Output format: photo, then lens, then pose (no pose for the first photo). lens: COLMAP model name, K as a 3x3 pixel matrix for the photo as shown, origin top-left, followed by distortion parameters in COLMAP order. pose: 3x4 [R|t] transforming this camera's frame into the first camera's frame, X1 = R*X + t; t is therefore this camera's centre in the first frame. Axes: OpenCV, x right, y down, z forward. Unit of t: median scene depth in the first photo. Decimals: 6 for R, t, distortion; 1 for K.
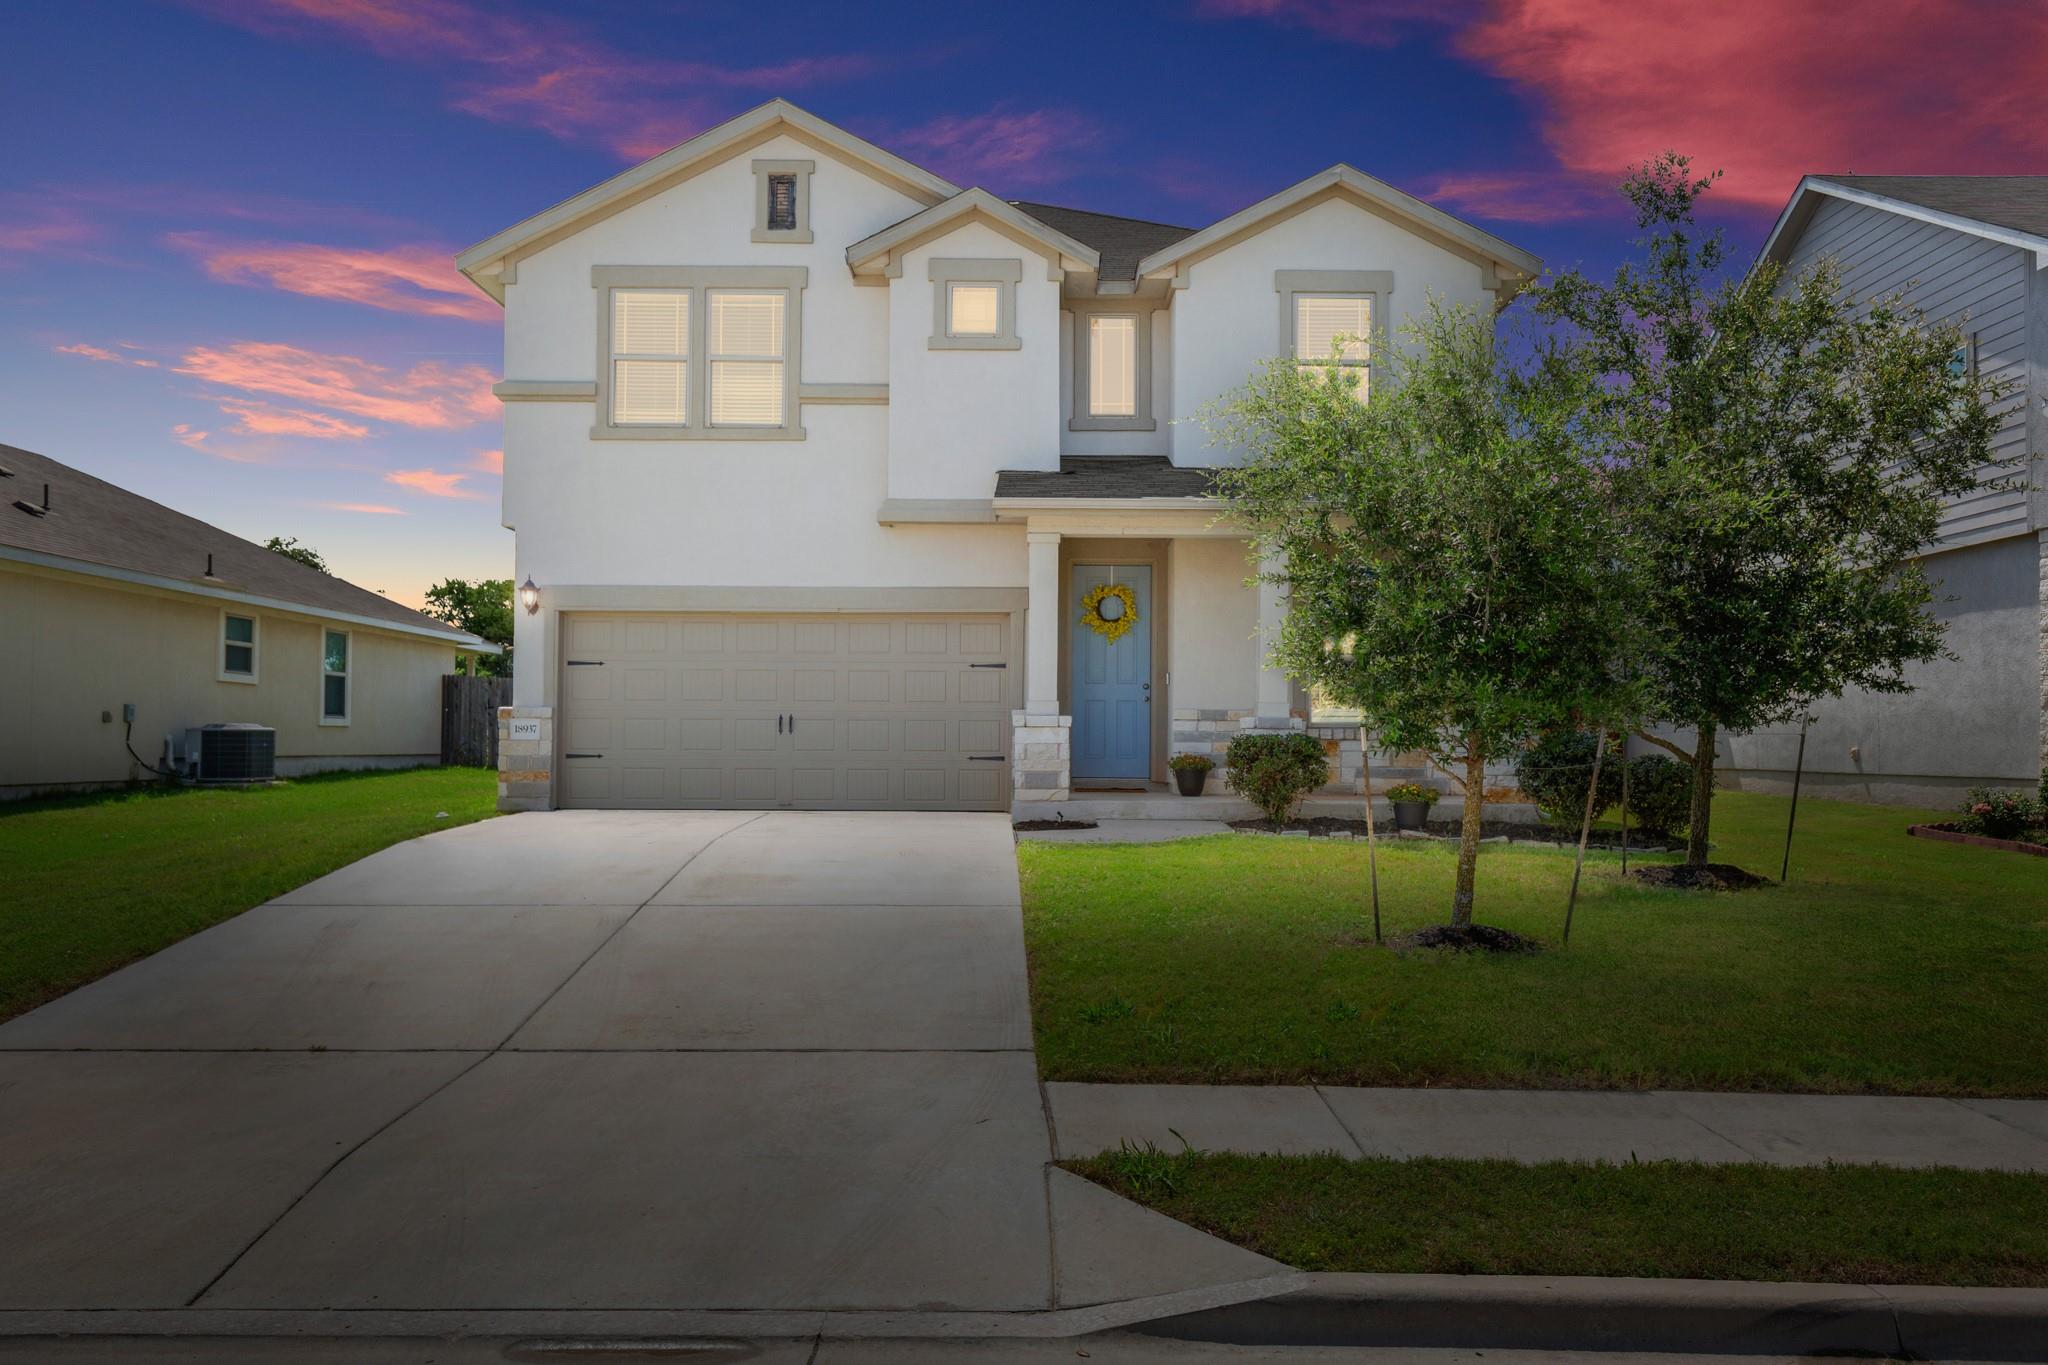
lens RADIAL K [[1653.7, 0, 1024.0], [0, 1653.7, 682.5], [0, 0, 1]] dist [0.001183, 0.003180]
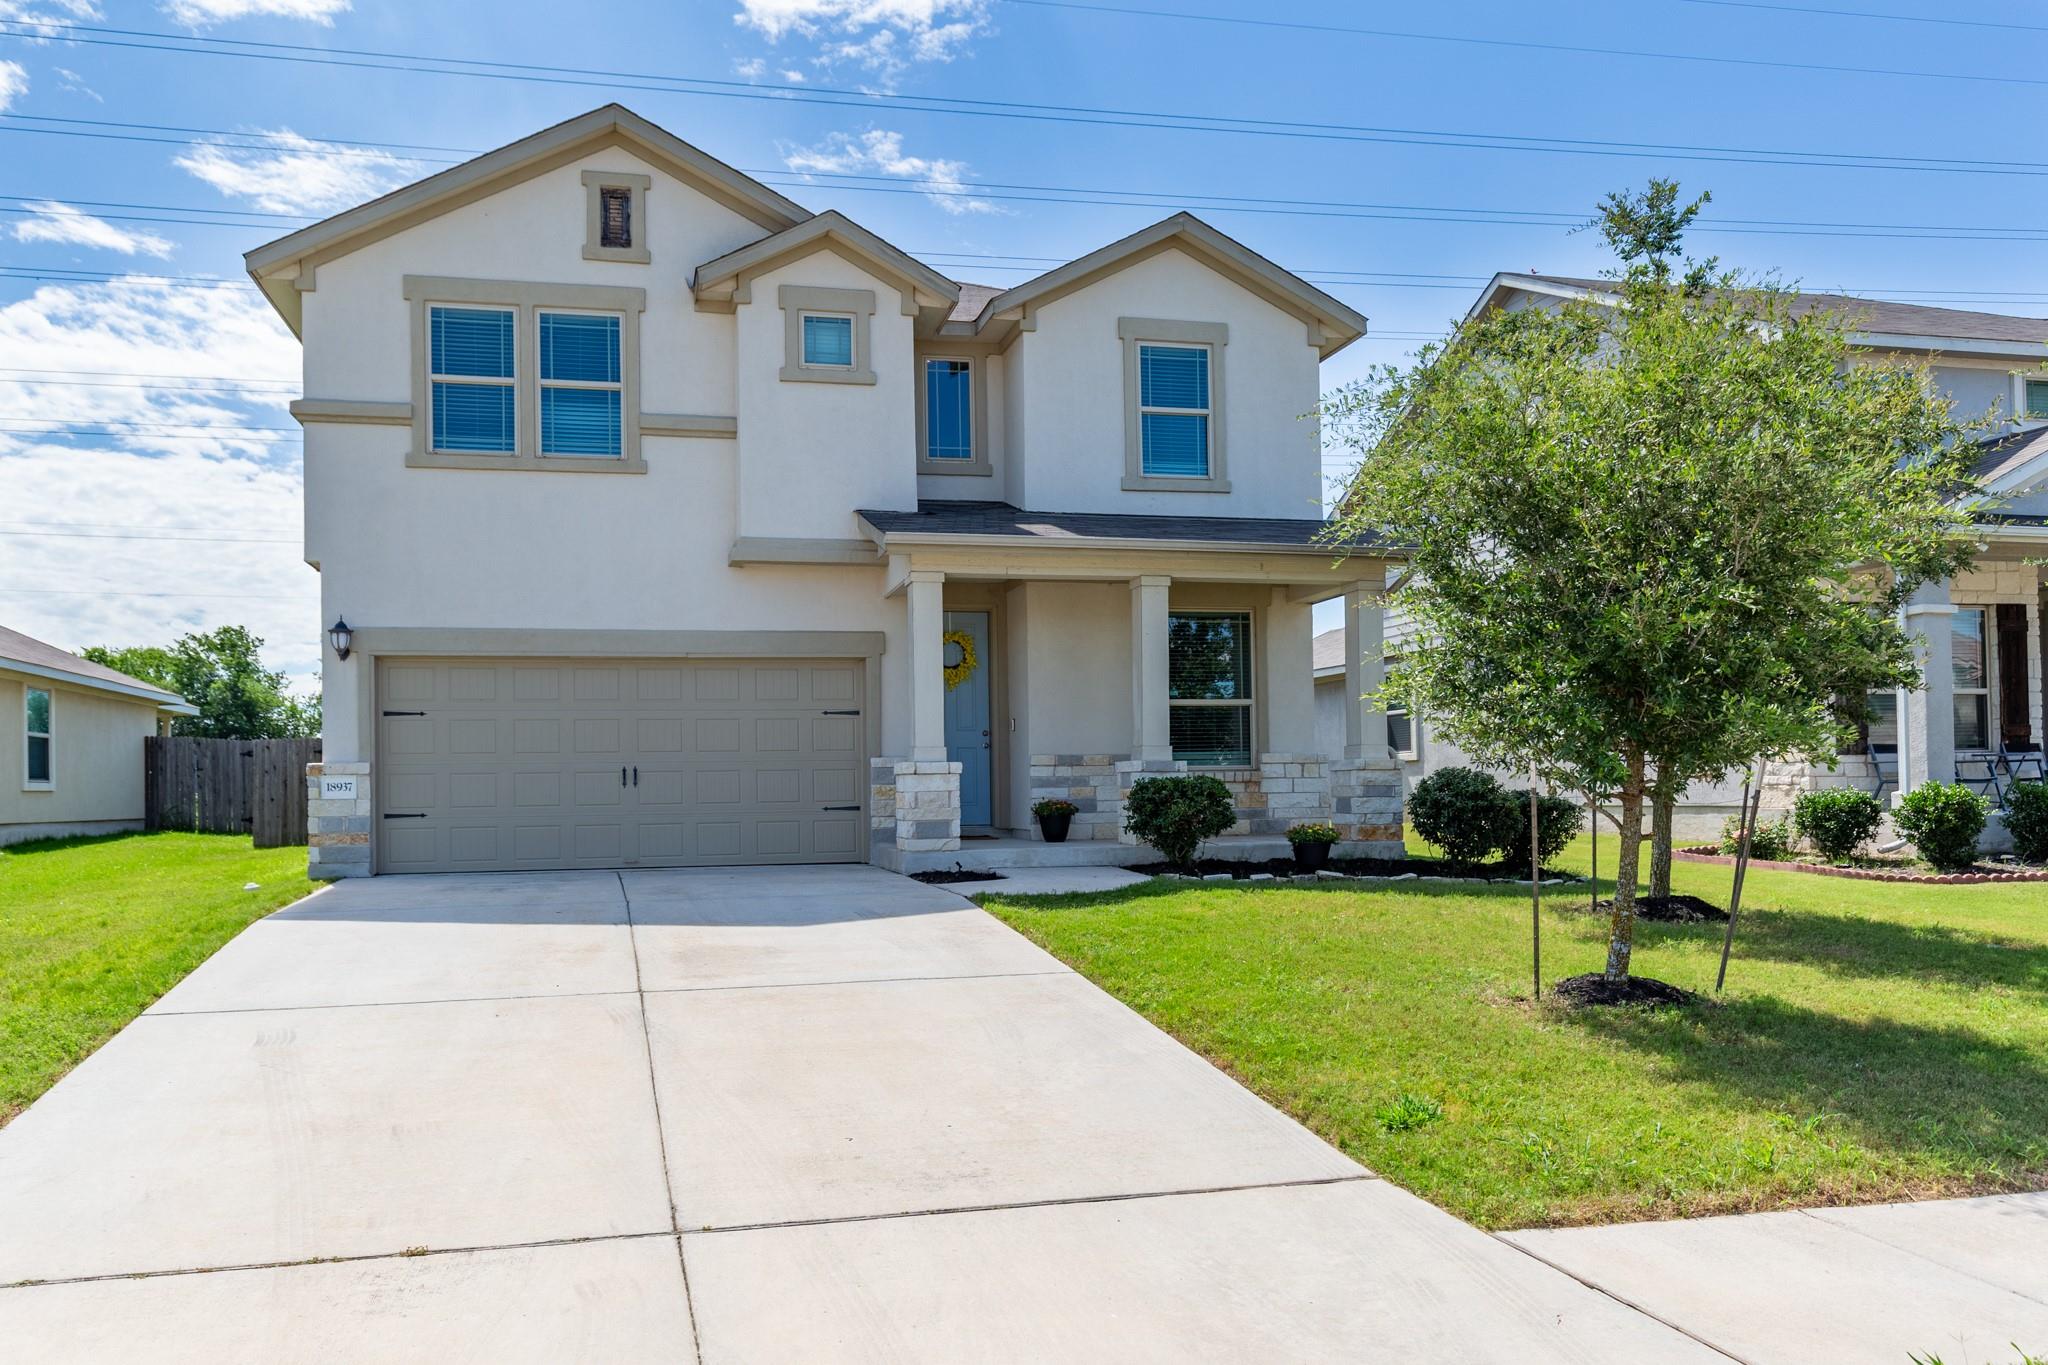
lens RADIAL K [[1506.3, 0, 1023.7], [0, 1506.3, 762.3], [0, 0, 1]] dist [-0.004429, -0.004323]
pose [[0.977905, -0.016112, 0.208426, -0.104484], [0.012689, 0.999762, 0.017748, 0.004584], [-0.208662, -0.014711, 0.977877, 0.118416]]
